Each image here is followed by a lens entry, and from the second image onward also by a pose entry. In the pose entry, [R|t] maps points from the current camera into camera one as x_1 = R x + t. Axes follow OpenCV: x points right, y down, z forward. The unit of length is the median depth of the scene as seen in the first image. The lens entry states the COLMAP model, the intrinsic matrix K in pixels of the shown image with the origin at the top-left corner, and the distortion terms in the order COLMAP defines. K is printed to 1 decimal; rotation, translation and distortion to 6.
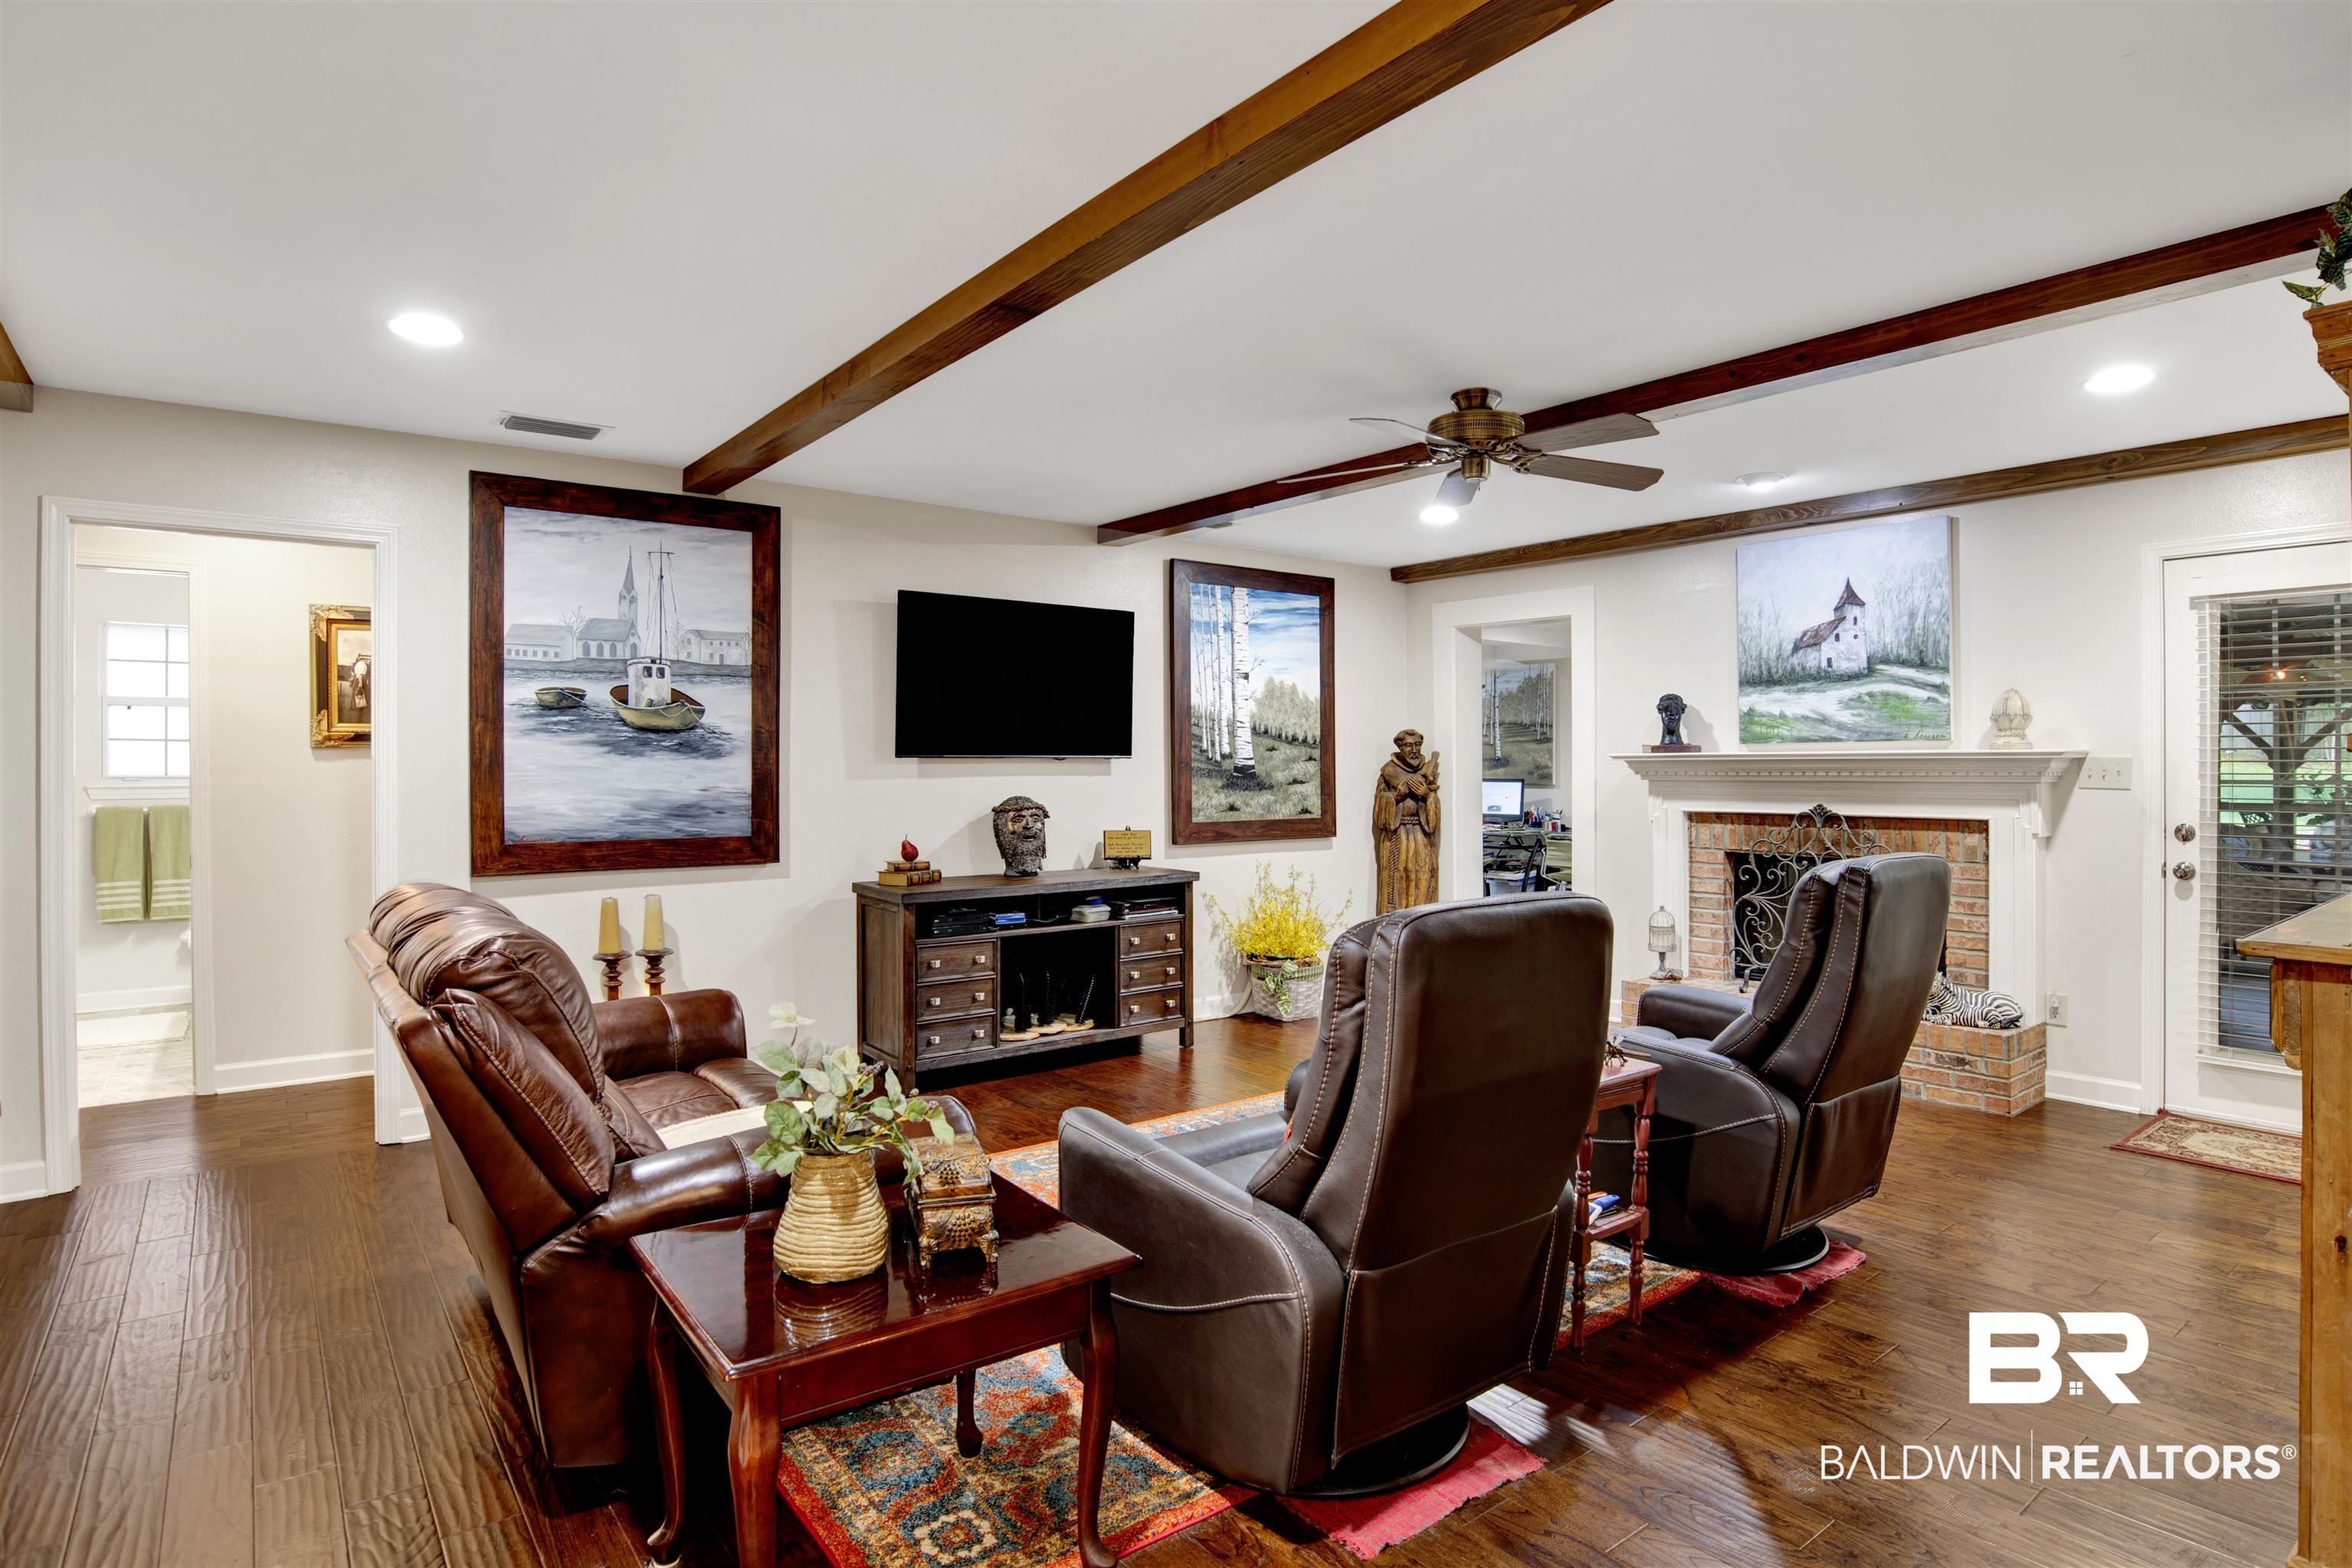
lens RADIAL K [[1268.9, 0, 1196.6], [0, 1268.9, 770.7], [0, 0, 1]] dist [-0.053203, 0.014278]
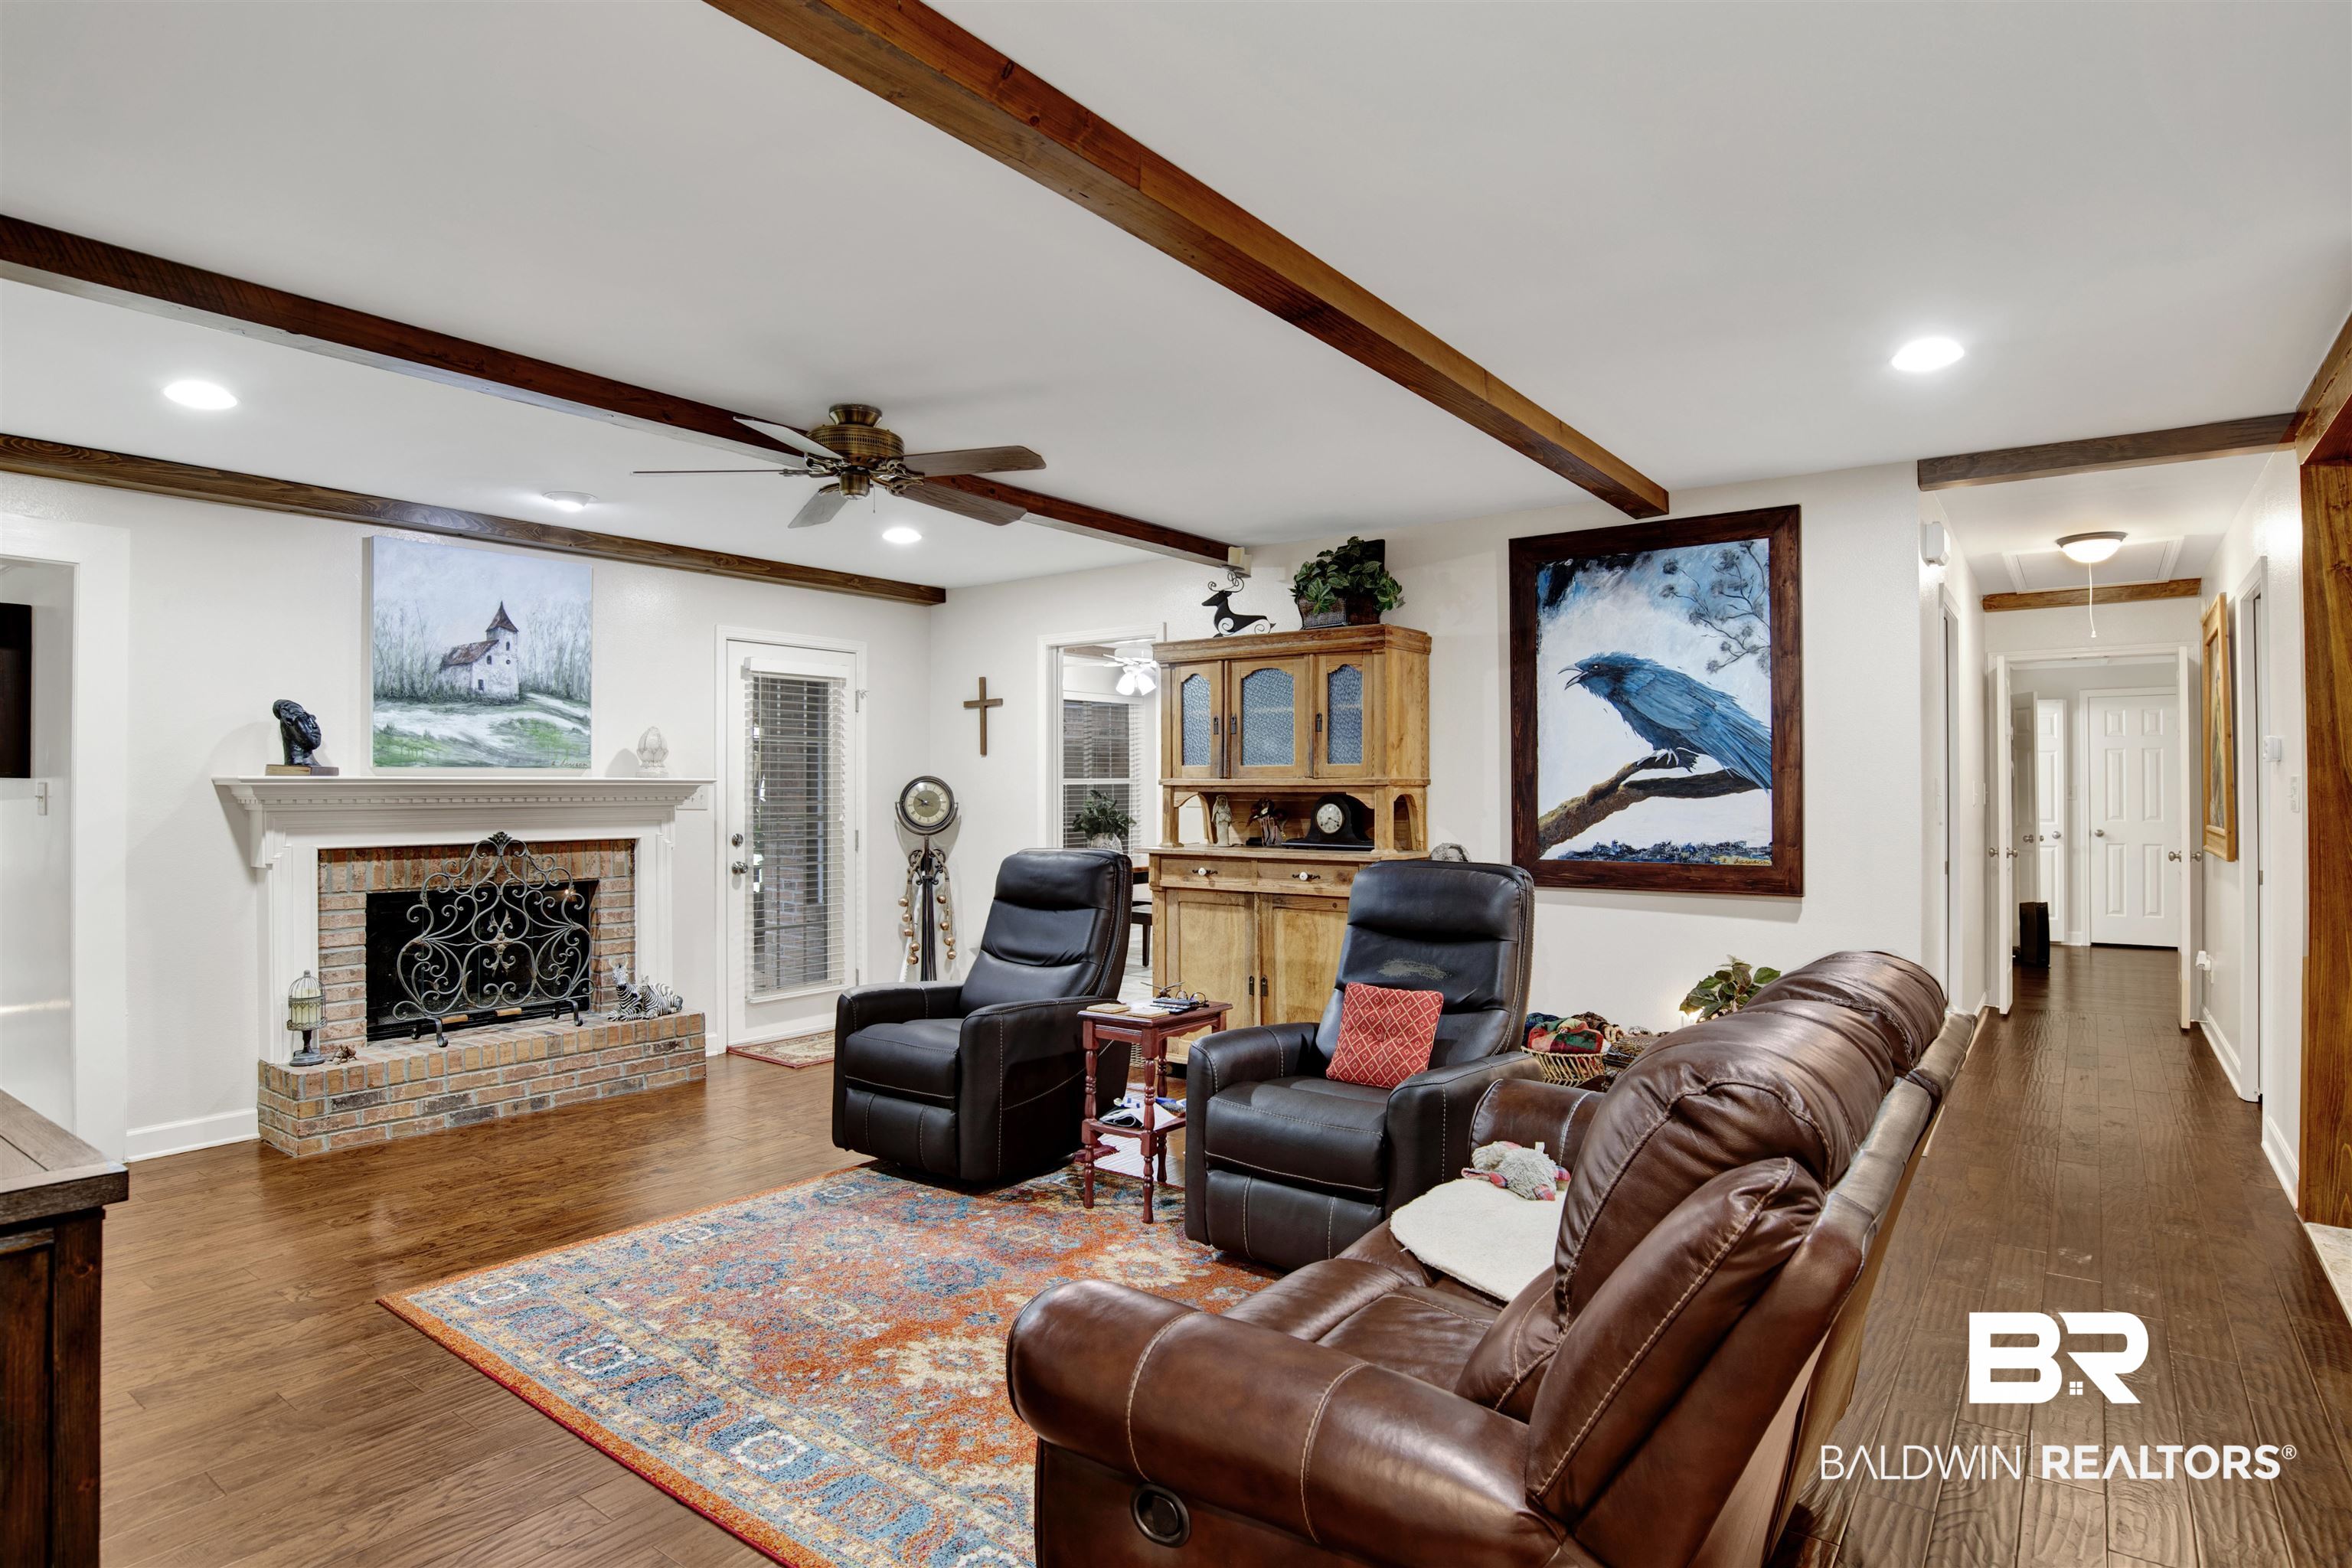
lens RADIAL K [[1268.9, 0, 1196.6], [0, 1268.9, 770.7], [0, 0, 1]] dist [-0.053203, 0.014278]
pose [[-0.271800, 0.015943, 0.962222, -0.567979], [0.005826, 0.999872, -0.014921, -0.002672], [-0.962336, 0.001550, -0.271858, 0.731819]]
